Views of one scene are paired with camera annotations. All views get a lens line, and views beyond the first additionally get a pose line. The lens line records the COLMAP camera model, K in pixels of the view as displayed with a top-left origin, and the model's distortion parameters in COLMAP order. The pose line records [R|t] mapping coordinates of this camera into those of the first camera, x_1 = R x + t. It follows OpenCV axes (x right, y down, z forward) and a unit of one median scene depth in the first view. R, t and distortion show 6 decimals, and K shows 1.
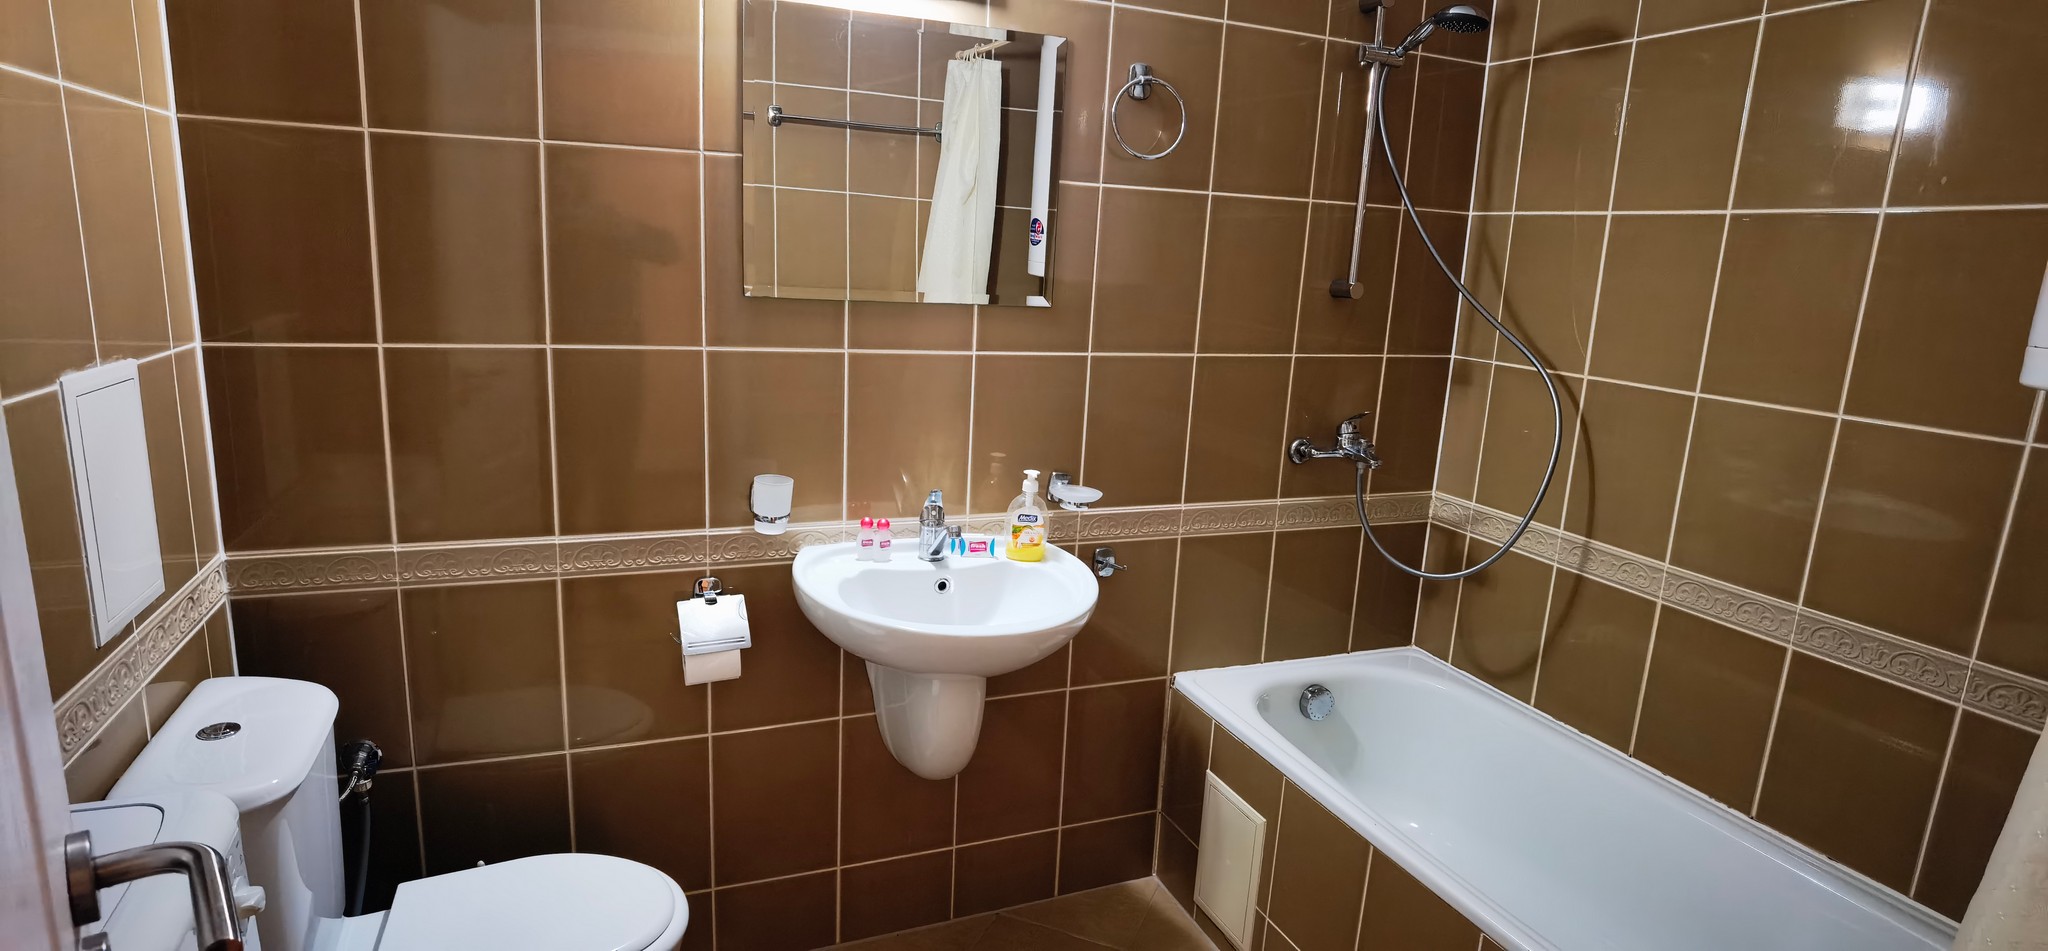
lens RADIAL K [[1042.2, 0, 1024.0], [0, 1042.2, 475.5], [0, 0, 1]] dist [-0.021929, -0.028346]
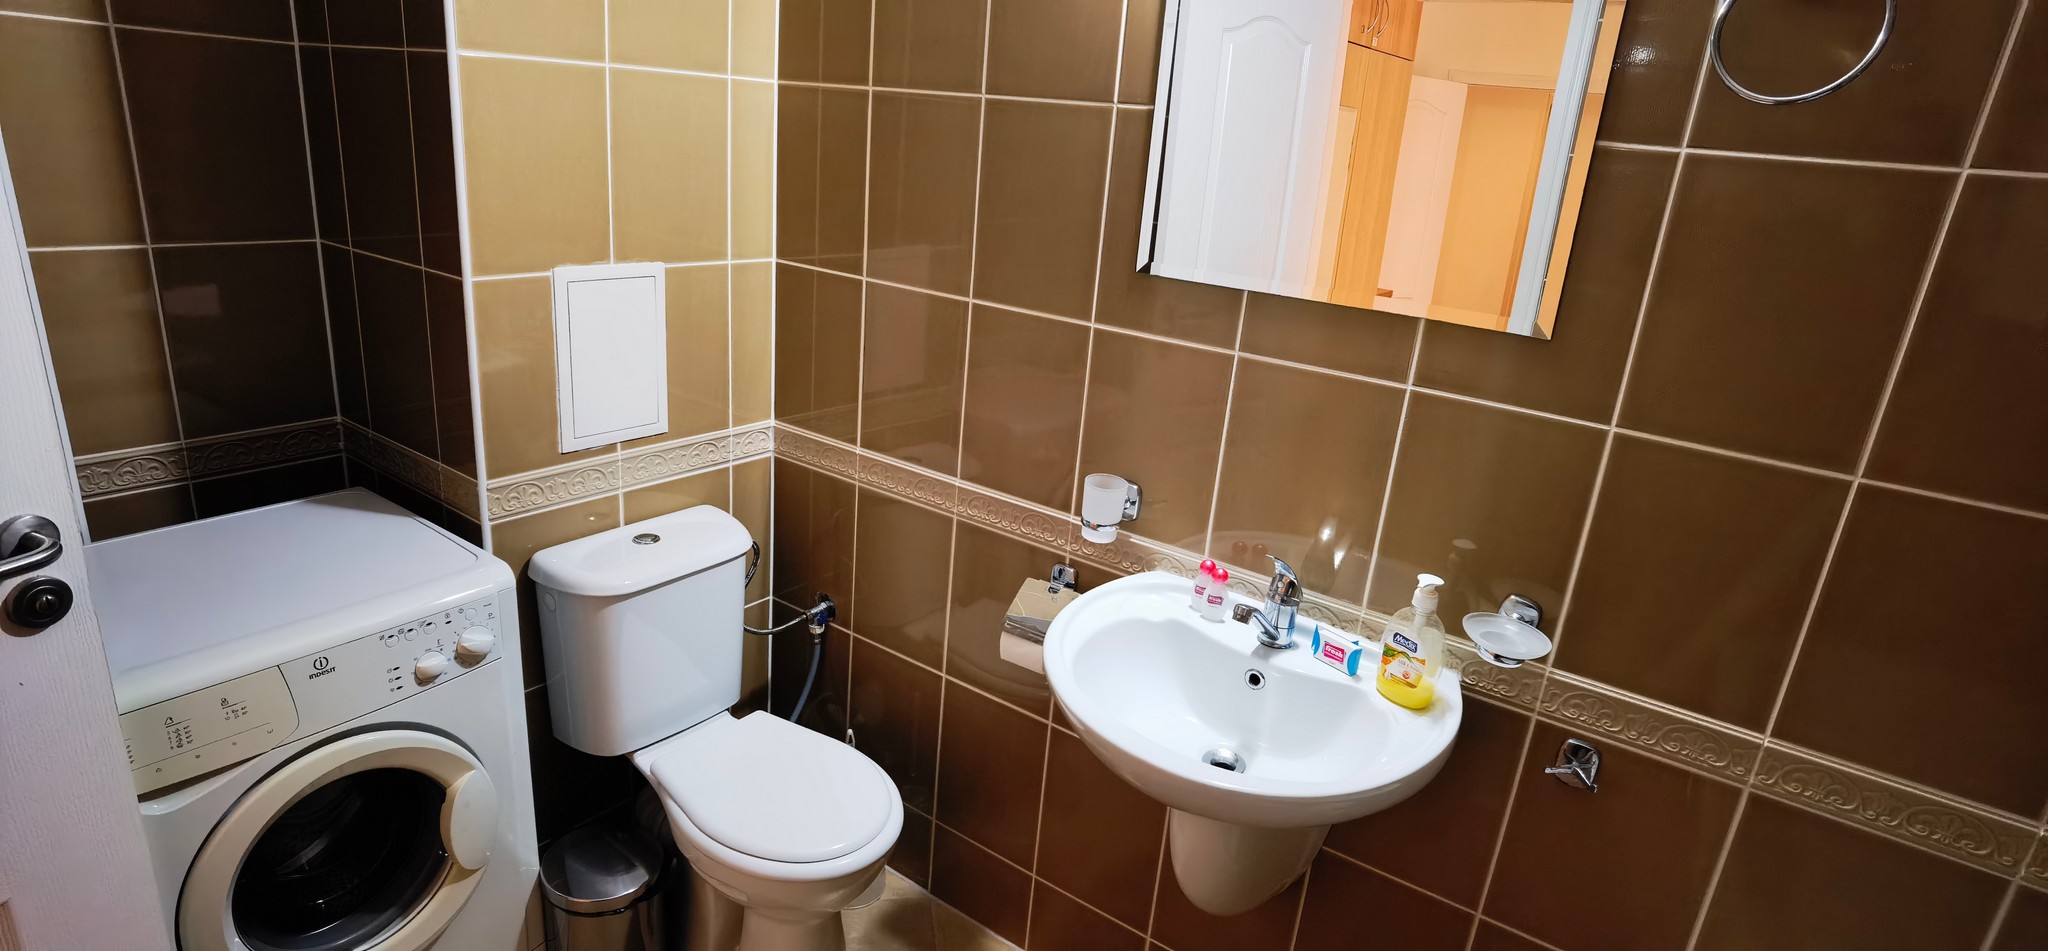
lens RADIAL K [[1042.2, 0, 1024.0], [0, 1042.2, 475.5], [0, 0, 1]] dist [-0.021929, -0.028346]
pose [[0.521269, 0.257402, -0.813648, 0.444534], [-0.230018, 0.960520, 0.156503, -0.125339], [0.821809, 0.105574, 0.559896, 0.461924]]
